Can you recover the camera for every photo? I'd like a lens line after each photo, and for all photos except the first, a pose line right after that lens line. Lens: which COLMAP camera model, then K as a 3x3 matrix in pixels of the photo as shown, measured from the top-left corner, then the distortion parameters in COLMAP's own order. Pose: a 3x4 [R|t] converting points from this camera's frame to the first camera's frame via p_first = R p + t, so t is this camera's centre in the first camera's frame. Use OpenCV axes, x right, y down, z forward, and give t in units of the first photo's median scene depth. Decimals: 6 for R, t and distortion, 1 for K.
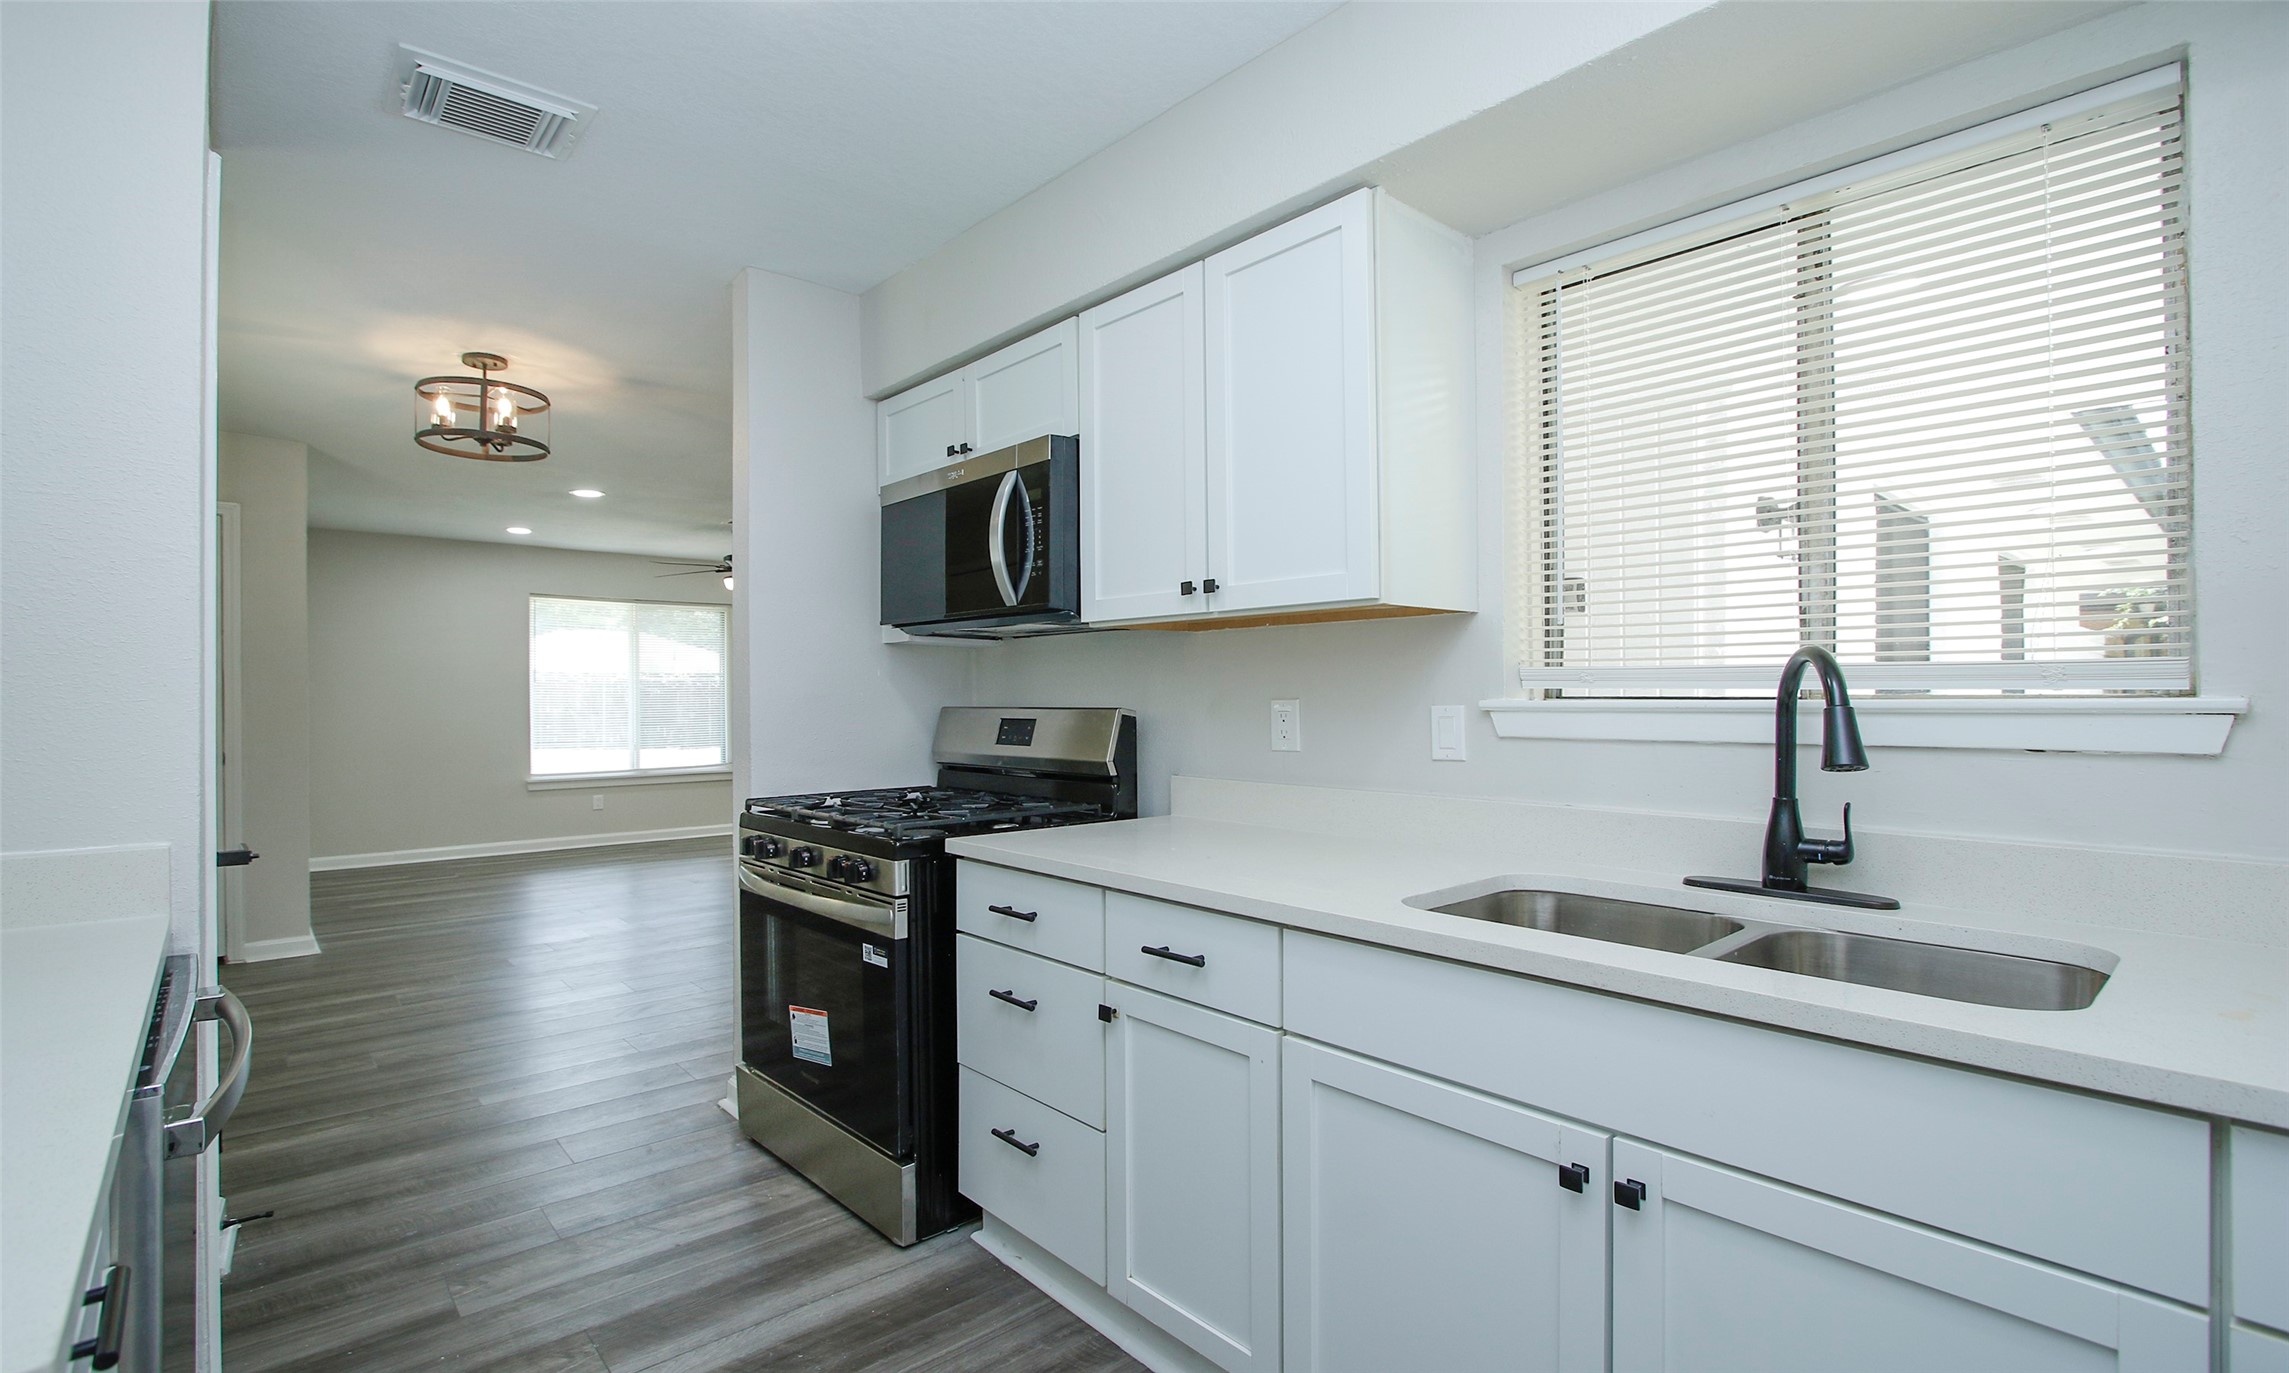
lens RADIAL K [[1077.0, 0, 1120.9], [0, 1077.0, 684.1], [0, 0, 1]] dist [-0.017204, 0.003657]
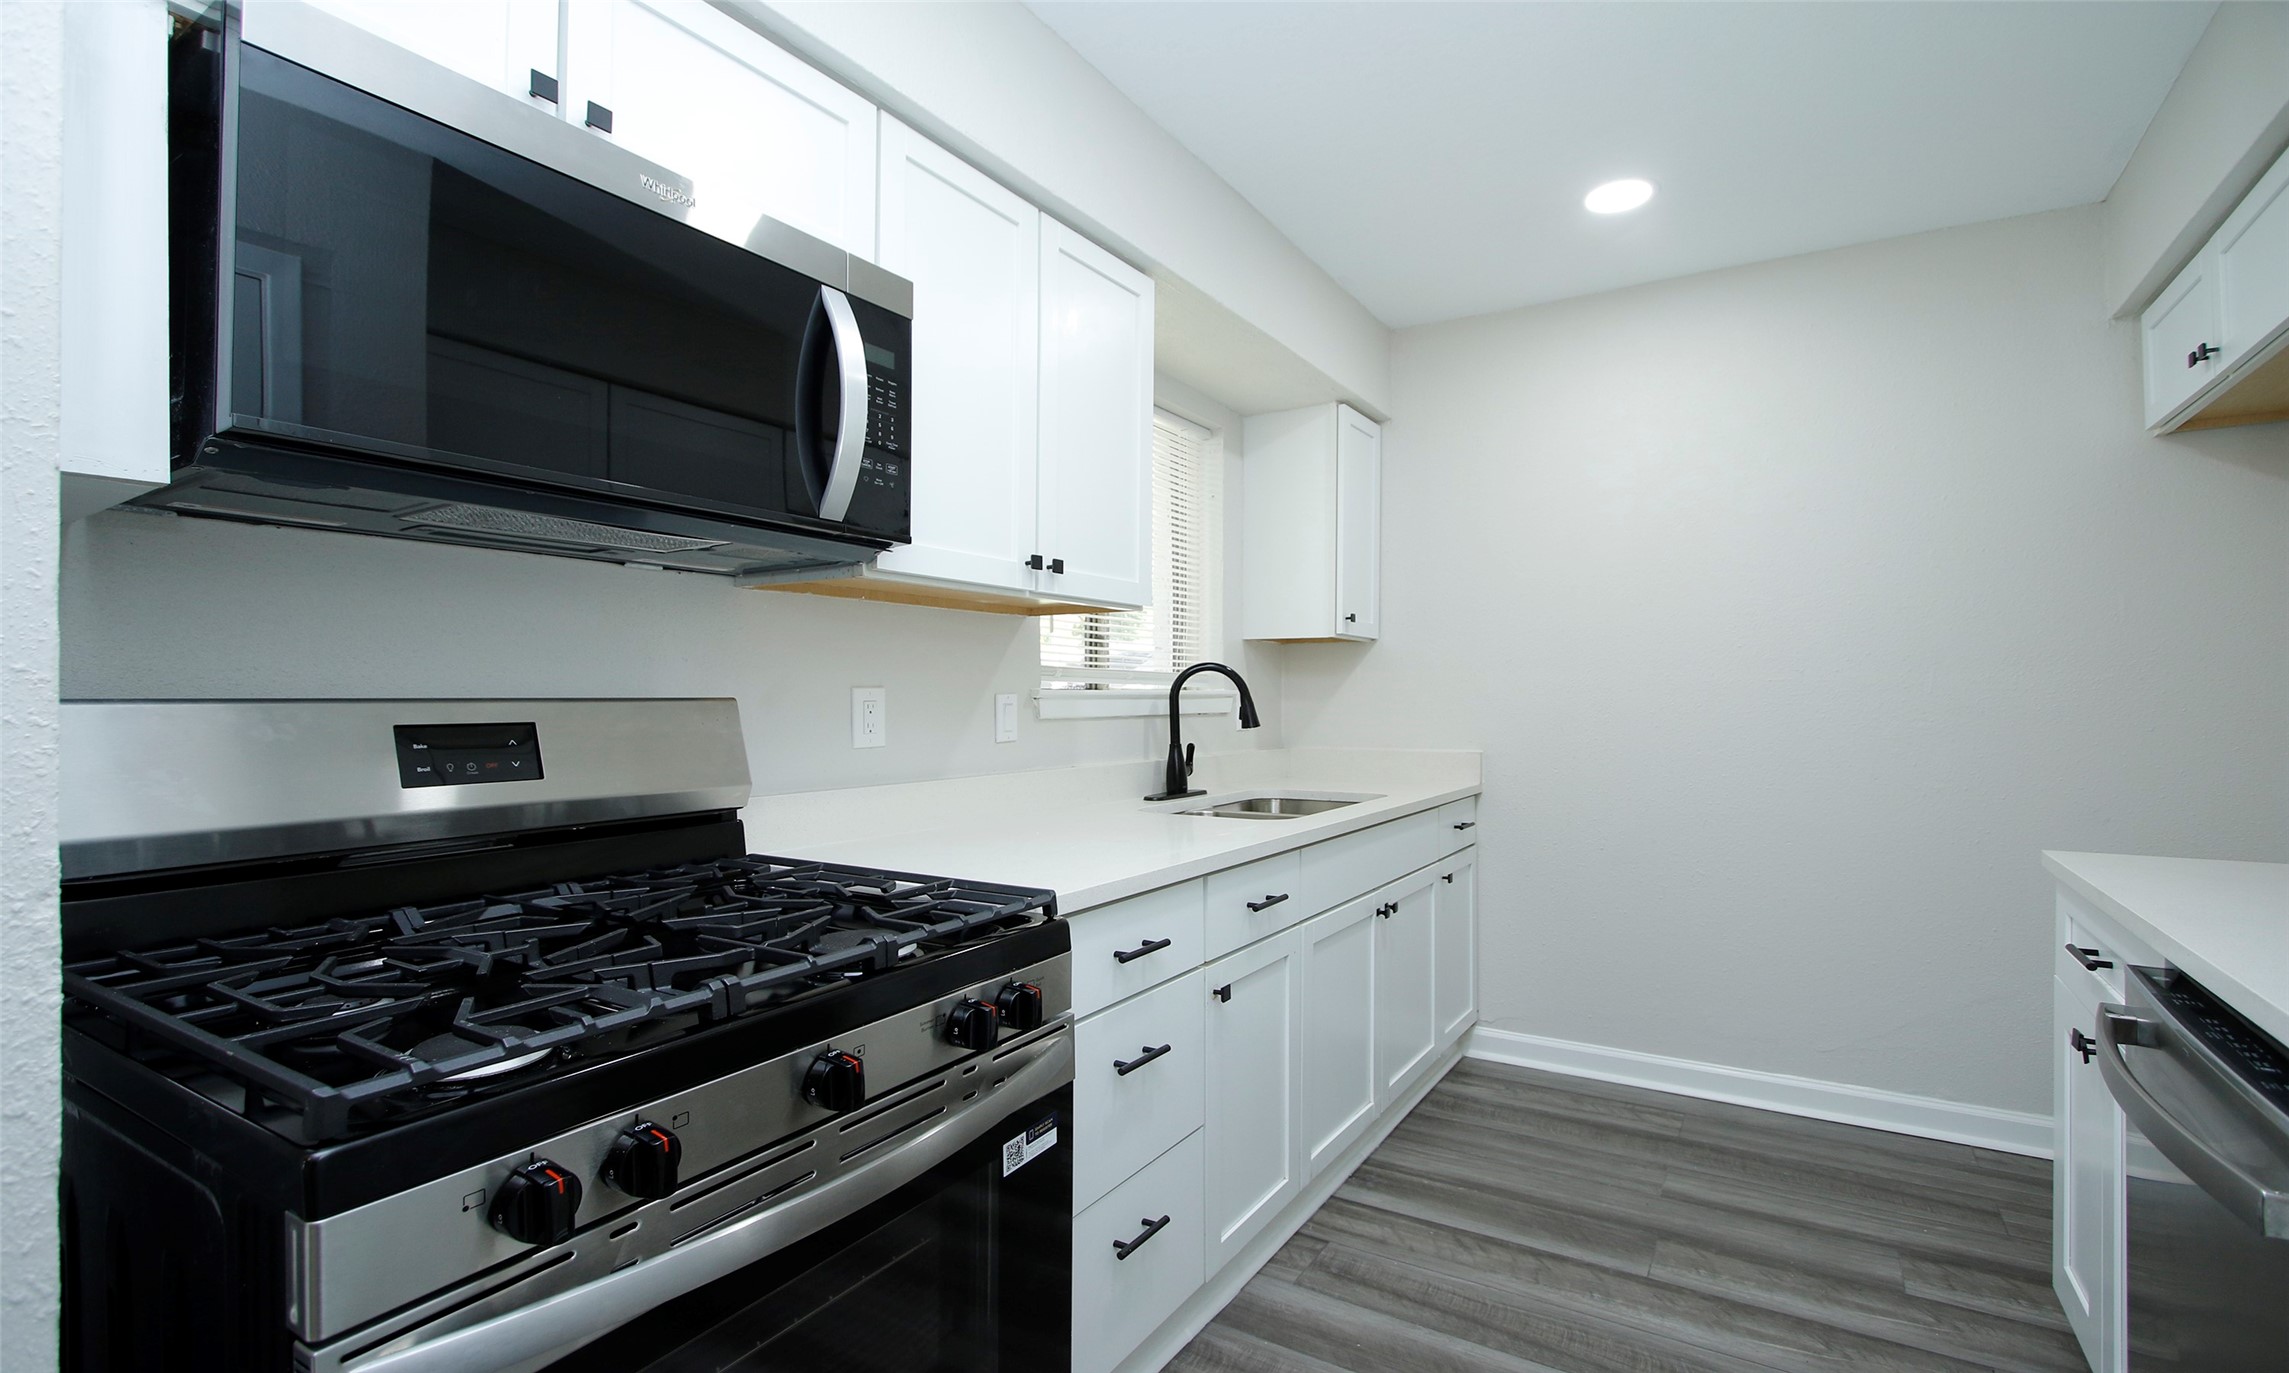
lens RADIAL K [[1077.0, 0, 1128.5], [0, 1077.0, 688.6], [0, 0, 1]] dist [-0.017204, 0.003657]
pose [[-0.298664, 0.012601, 0.954275, -0.682251], [-0.008877, 0.999833, -0.015981, 0.025189], [-0.954317, -0.013244, -0.298502, 0.992120]]
